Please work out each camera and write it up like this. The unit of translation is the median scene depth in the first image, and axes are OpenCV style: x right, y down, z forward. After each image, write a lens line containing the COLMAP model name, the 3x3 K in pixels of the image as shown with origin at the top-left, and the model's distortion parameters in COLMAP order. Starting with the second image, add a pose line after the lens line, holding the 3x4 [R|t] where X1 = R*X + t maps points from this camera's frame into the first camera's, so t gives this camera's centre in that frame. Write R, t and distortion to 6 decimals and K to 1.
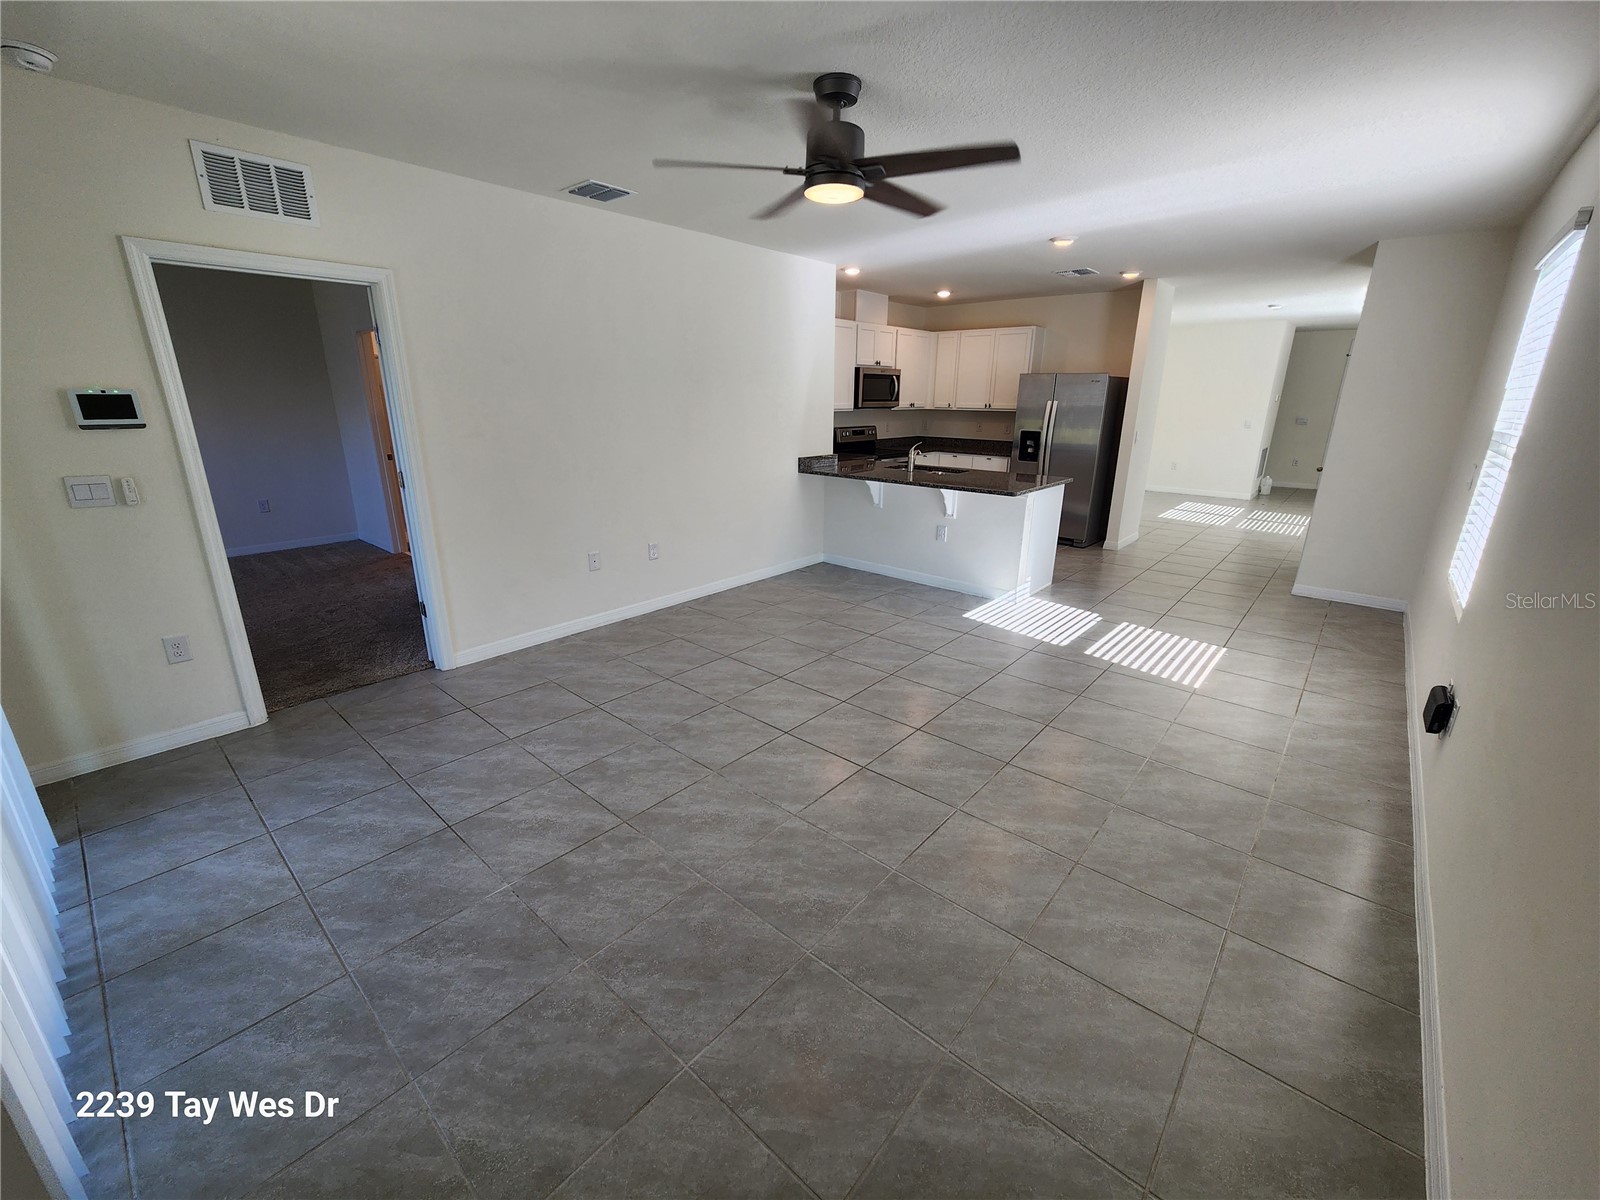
lens RADIAL K [[651.6, 0, 802.5], [0, 651.6, 593.5], [0, 0, 1]] dist [-0.001806, 0.000280]
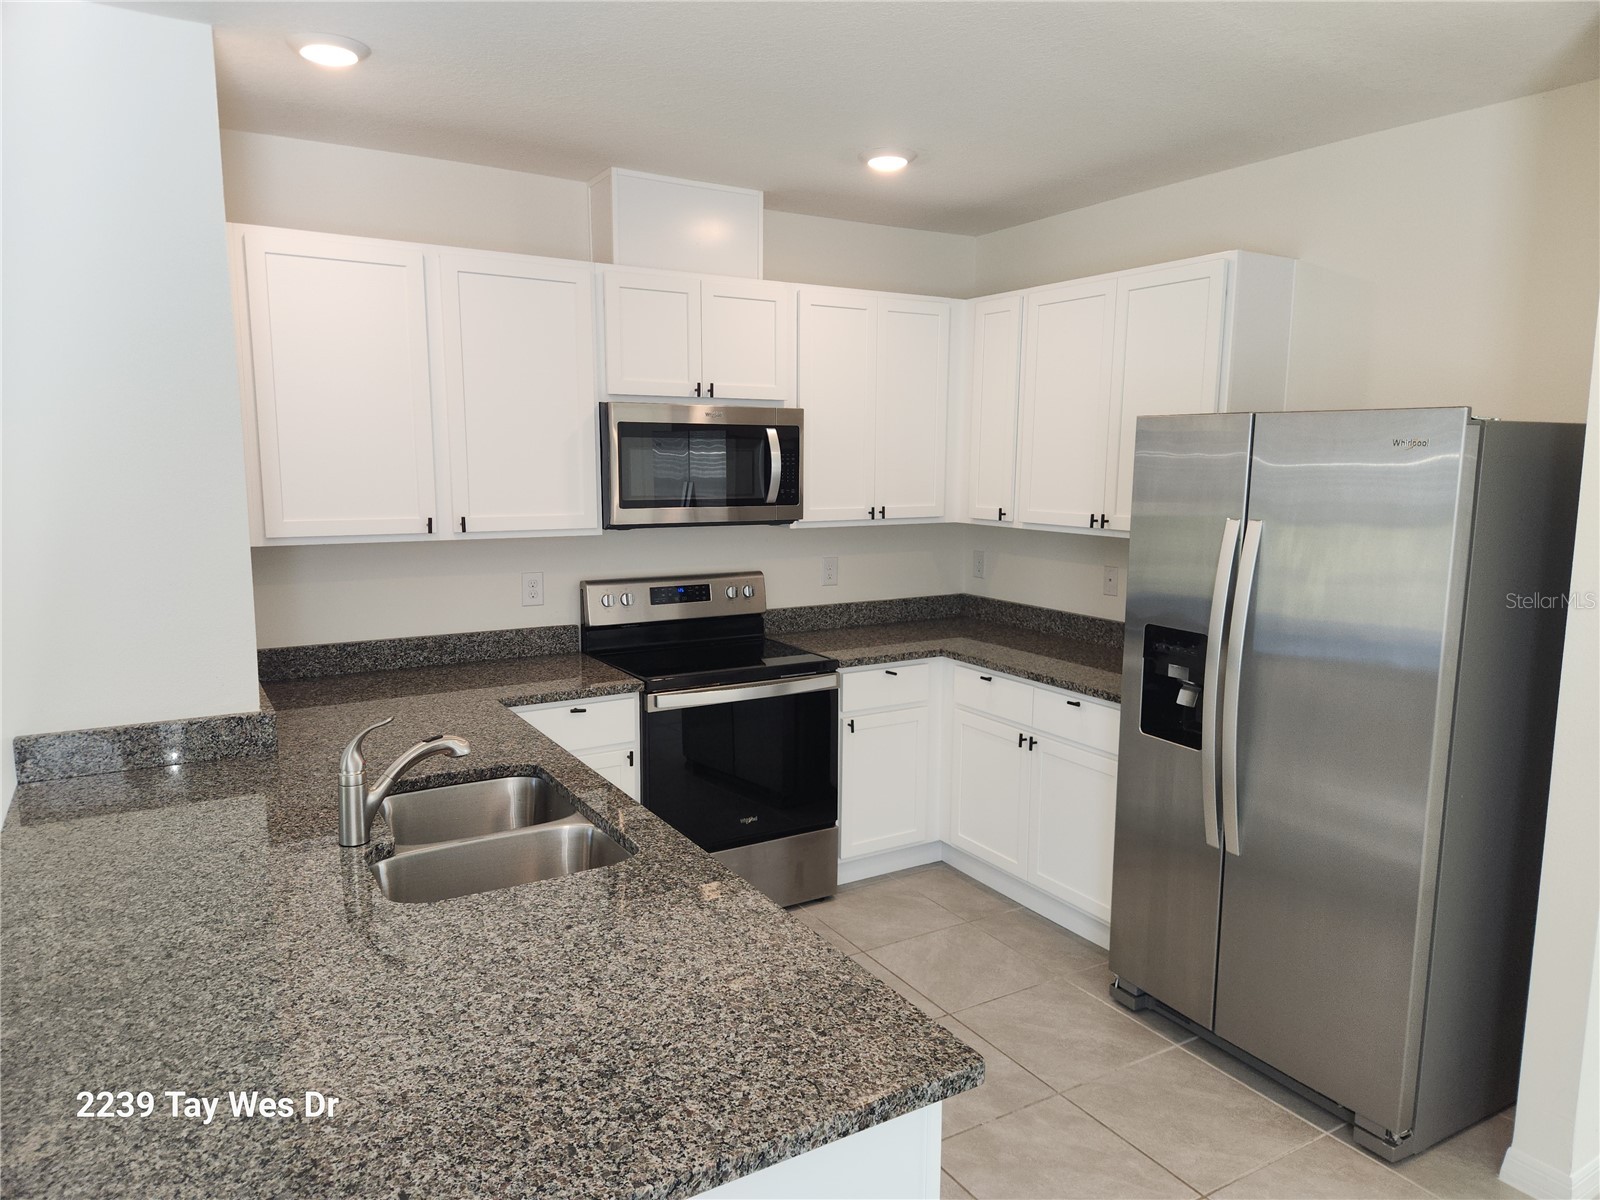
lens RADIAL K [[1063.8, 0, 798.4], [0, 1063.8, 608.7], [0, 0, 1]] dist [0.025966, -0.000322]
pose [[0.952243, 0.045272, -0.301965, 0.329916], [-0.090901, 0.986138, -0.138809, -0.181852], [0.291495, 0.159629, 0.943159, 0.545377]]
